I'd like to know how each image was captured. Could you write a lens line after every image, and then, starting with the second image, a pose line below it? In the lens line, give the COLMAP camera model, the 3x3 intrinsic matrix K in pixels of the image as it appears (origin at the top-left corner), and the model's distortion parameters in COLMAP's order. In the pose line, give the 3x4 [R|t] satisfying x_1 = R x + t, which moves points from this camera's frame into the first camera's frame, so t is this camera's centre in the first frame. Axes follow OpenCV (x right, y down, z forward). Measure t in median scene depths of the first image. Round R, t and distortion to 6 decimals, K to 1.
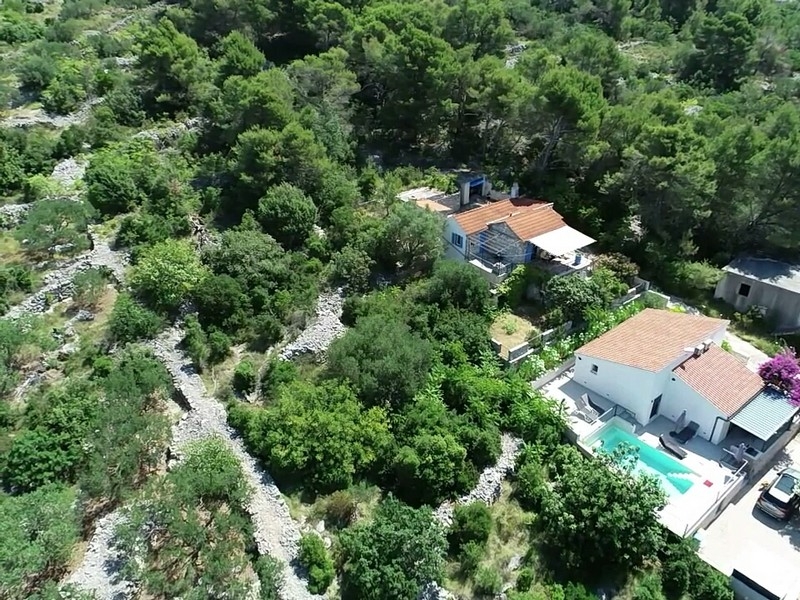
lens RADIAL K [[591.1, 0, 400.0], [0, 591.1, 300.0], [0, 0, 1]] dist [-0.007614, -0.001948]
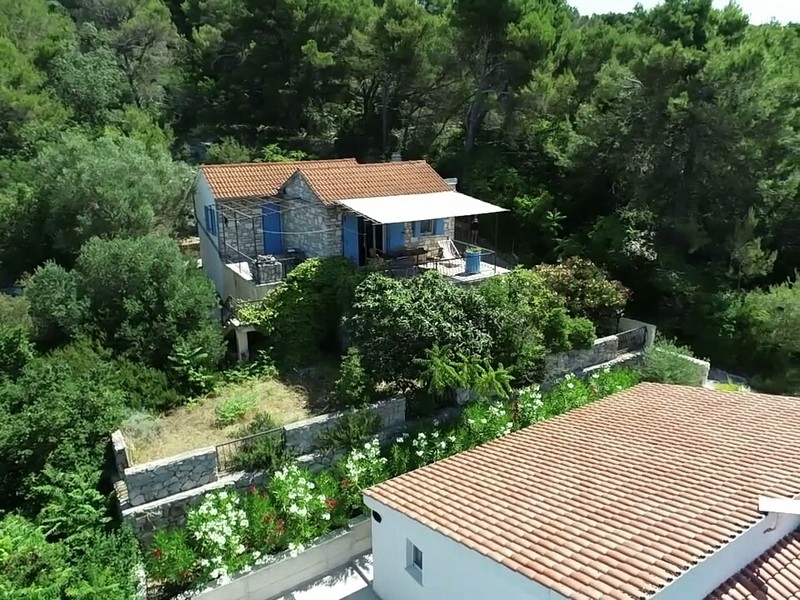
lens RADIAL K [[591.1, 0, 400.0], [0, 591.1, 300.0], [0, 0, 1]] dist [-0.007614, -0.001948]
pose [[0.994803, 0.035132, -0.095563, 0.296351], [-0.054973, 0.975354, -0.213686, 0.049627], [0.085700, 0.217829, 0.972217, 0.609521]]
